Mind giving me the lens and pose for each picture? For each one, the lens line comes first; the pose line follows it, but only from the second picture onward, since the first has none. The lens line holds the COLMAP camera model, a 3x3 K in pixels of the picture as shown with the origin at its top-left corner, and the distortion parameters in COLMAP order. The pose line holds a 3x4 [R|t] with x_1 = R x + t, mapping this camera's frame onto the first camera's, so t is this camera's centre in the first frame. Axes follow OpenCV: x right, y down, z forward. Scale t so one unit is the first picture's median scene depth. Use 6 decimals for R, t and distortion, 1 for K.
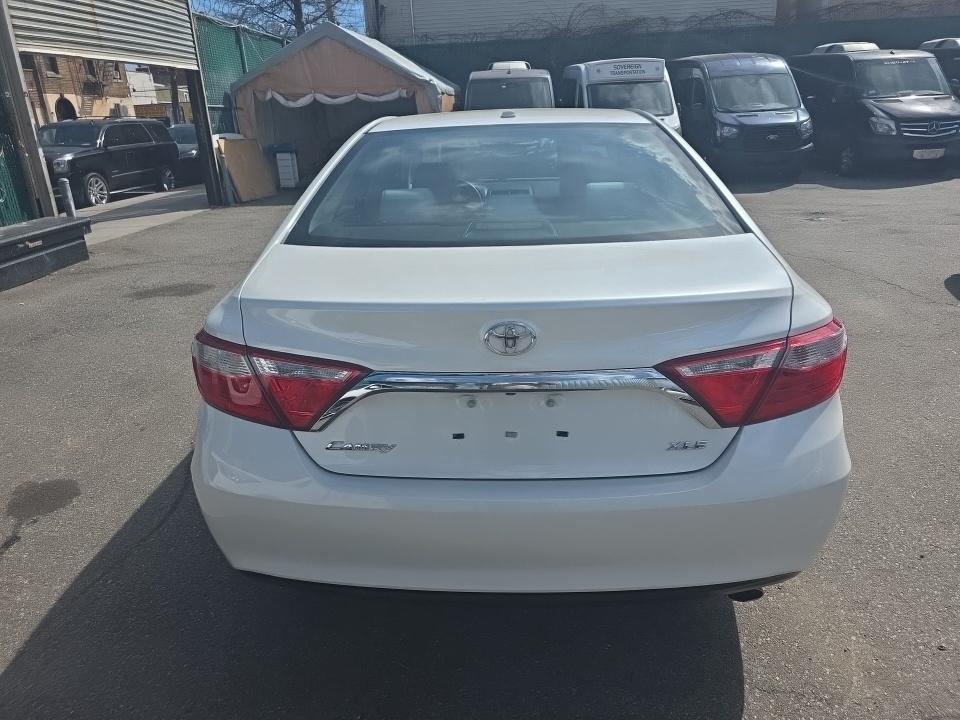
lens RADIAL K [[633.6, 0, 476.1], [0, 633.6, 358.5], [0, 0, 1]] dist [0.039578, -0.037519]
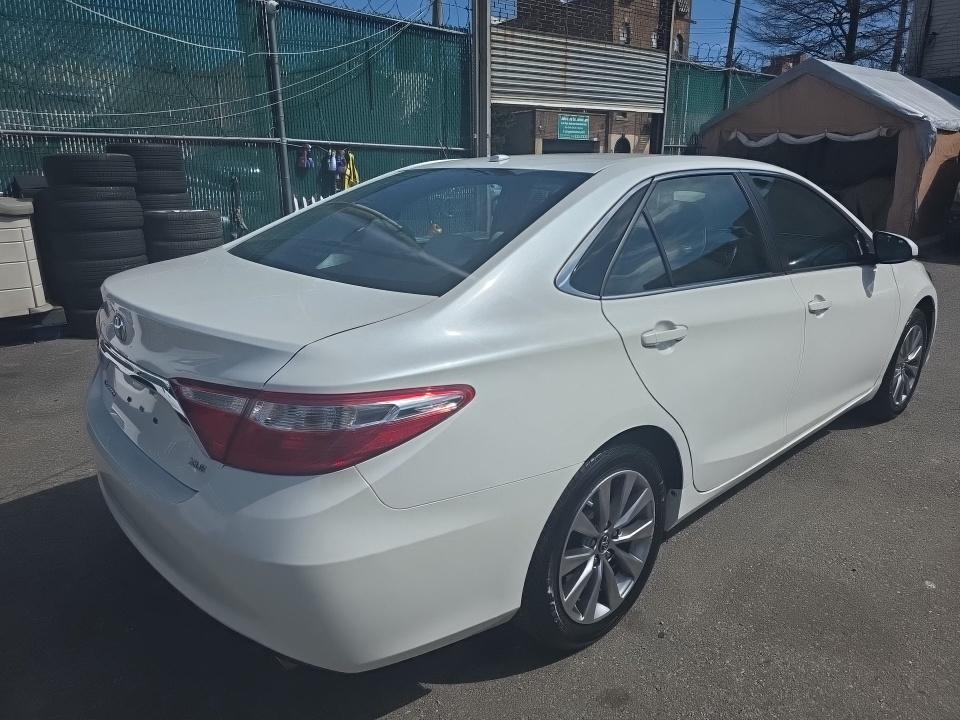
lens RADIAL K [[633.6, 0, 485.4], [0, 633.6, 358.7], [0, 0, 1]] dist [0.039578, -0.037519]
pose [[0.713812, 0.232172, -0.660734, 0.142918], [-0.266827, 0.962450, 0.049929, -0.022986], [0.647515, 0.140662, 0.748958, 0.051738]]
